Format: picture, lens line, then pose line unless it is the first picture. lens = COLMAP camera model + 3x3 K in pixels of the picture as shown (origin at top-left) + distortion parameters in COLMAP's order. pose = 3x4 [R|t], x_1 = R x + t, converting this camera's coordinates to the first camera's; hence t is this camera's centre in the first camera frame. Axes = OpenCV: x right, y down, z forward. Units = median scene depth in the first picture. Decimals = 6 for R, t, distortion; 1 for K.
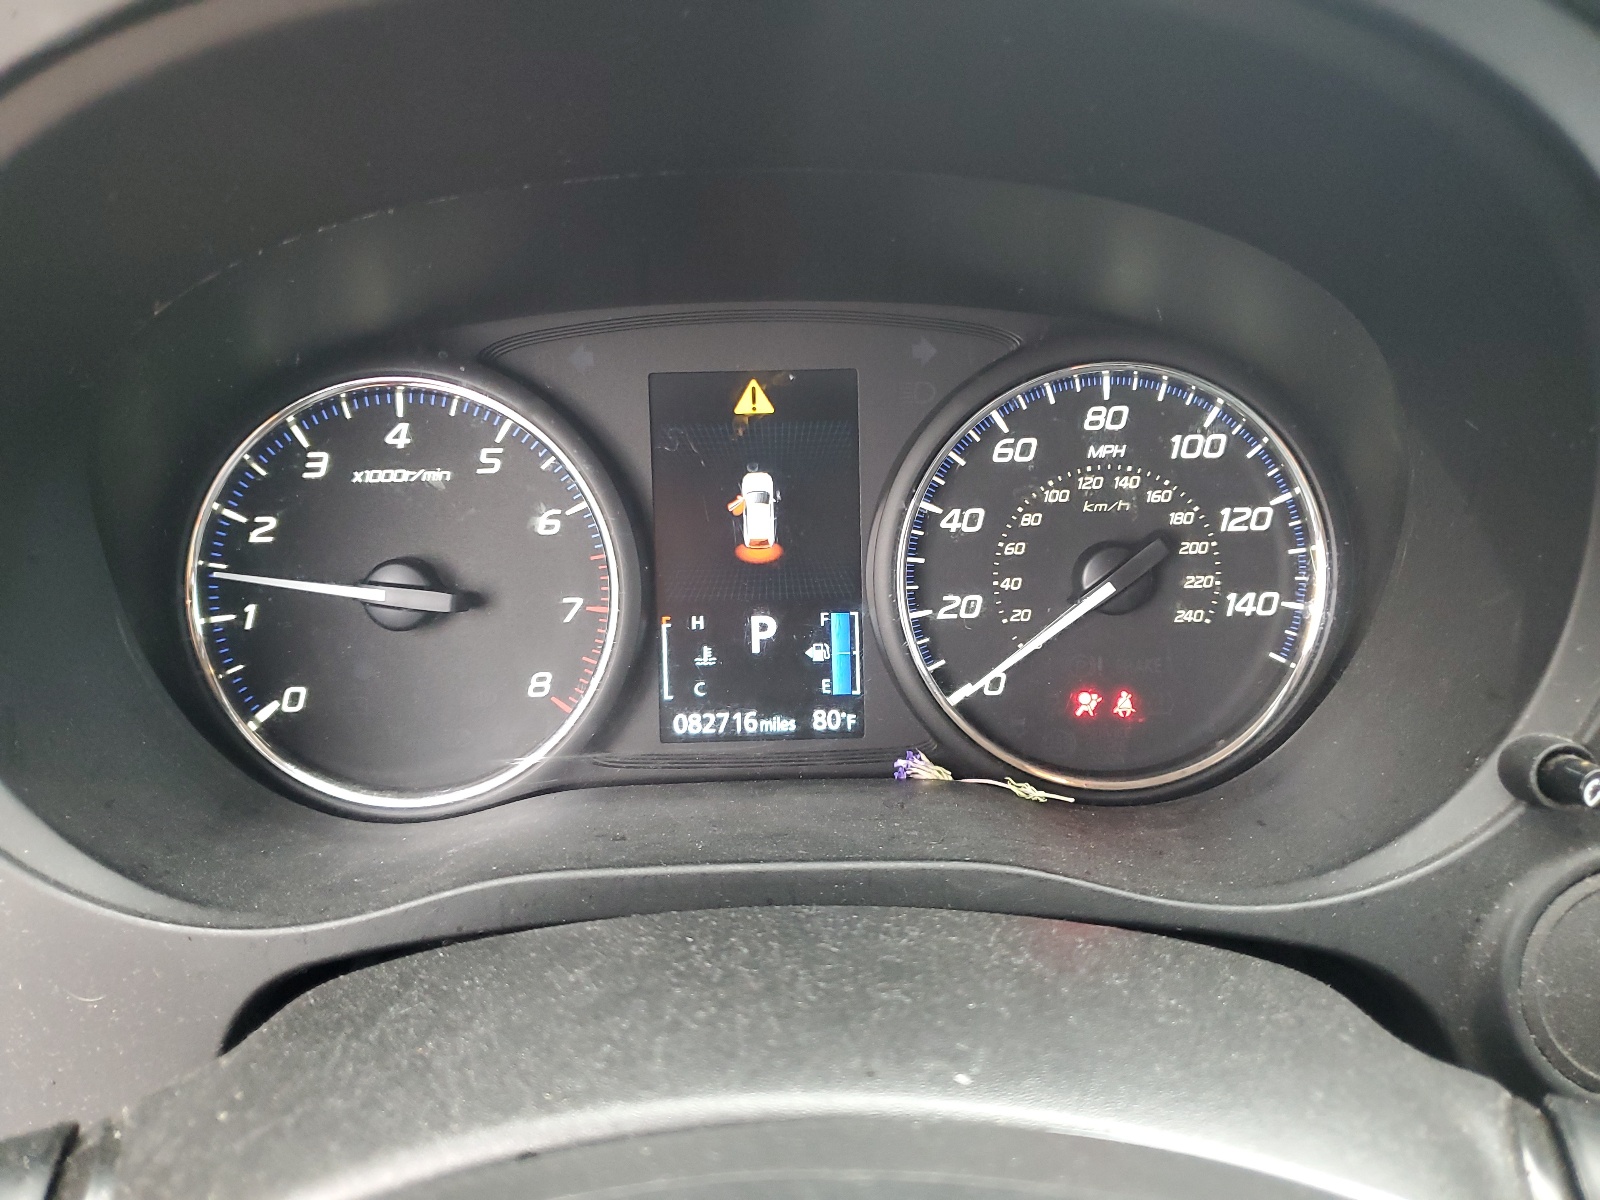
lens RADIAL K [[1217.0, 0, 801.6], [0, 1217.0, 601.2], [0, 0, 1]] dist [-0.002810, -0.000133]
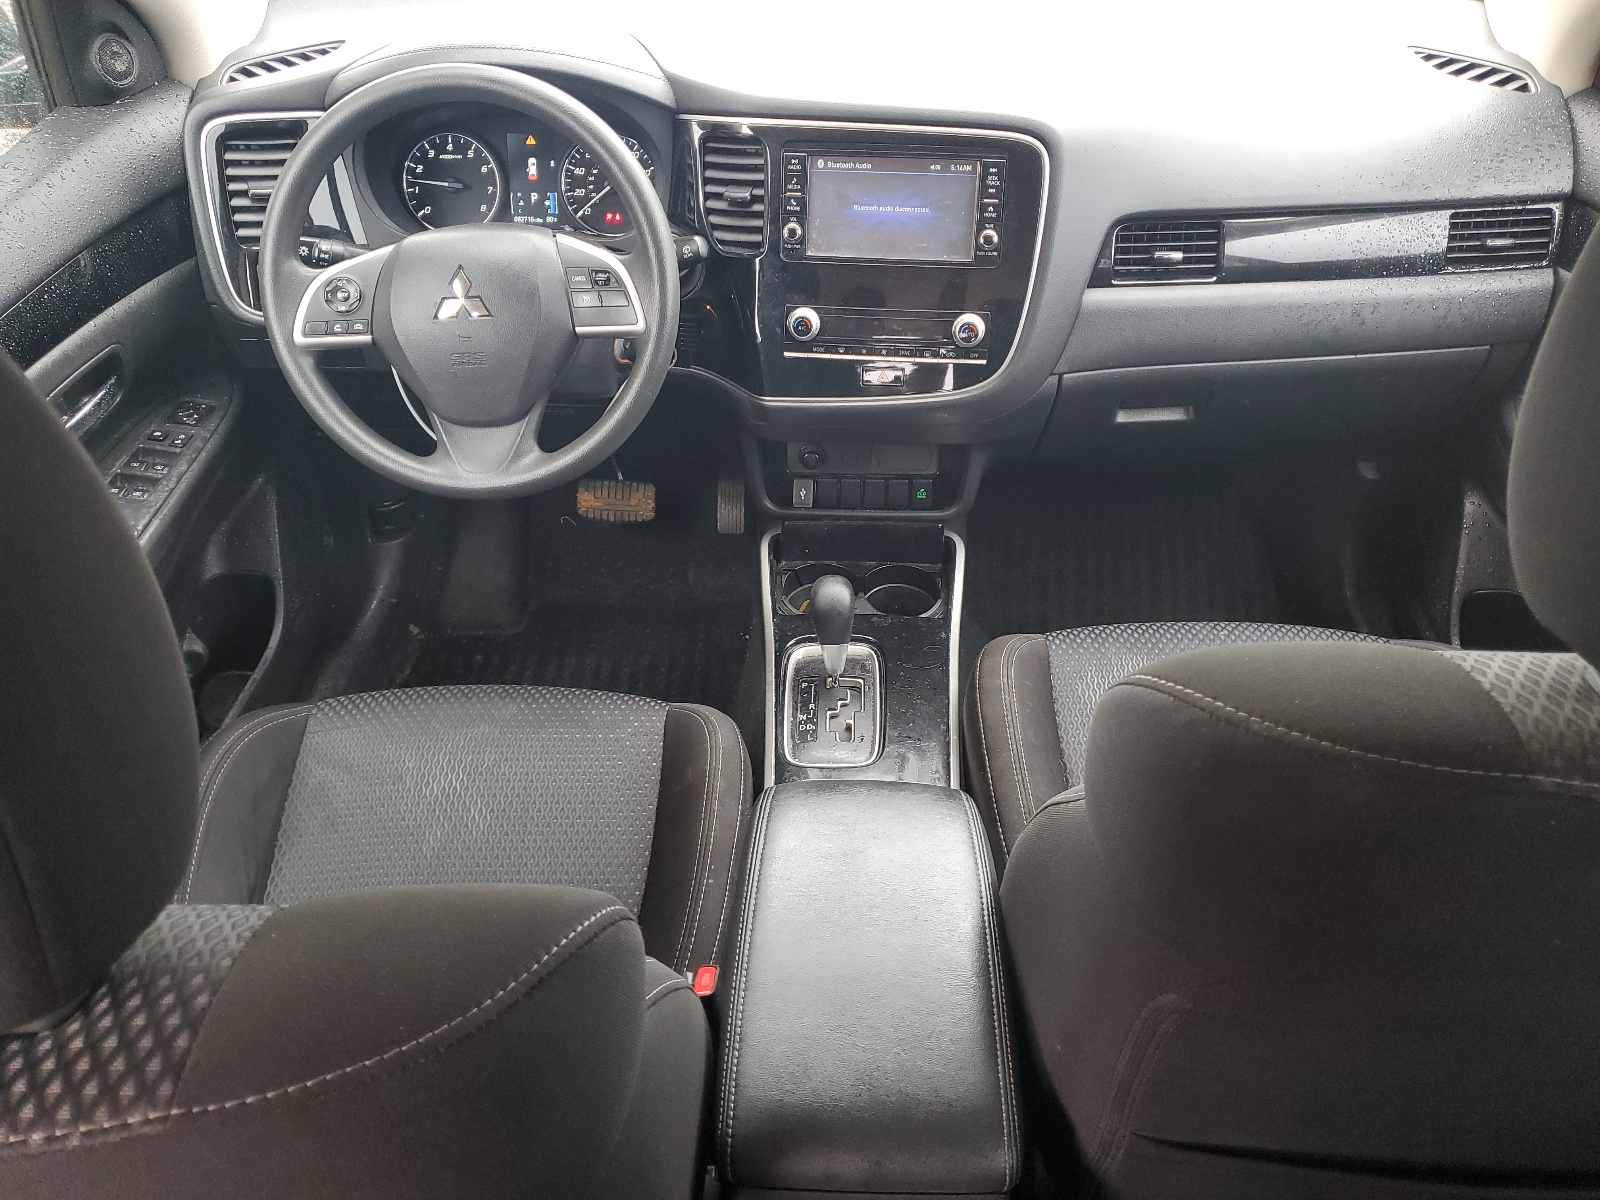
lens RADIAL K [[1217.0, 0, 797.0], [0, 1217.0, 599.1], [0, 0, 1]] dist [-0.002810, -0.000133]
pose [[0.998353, 0.040931, -0.040209, 1.133896], [-0.031696, 0.977583, 0.208152, 0.492631], [0.047828, -0.206534, 0.977270, -3.476336]]
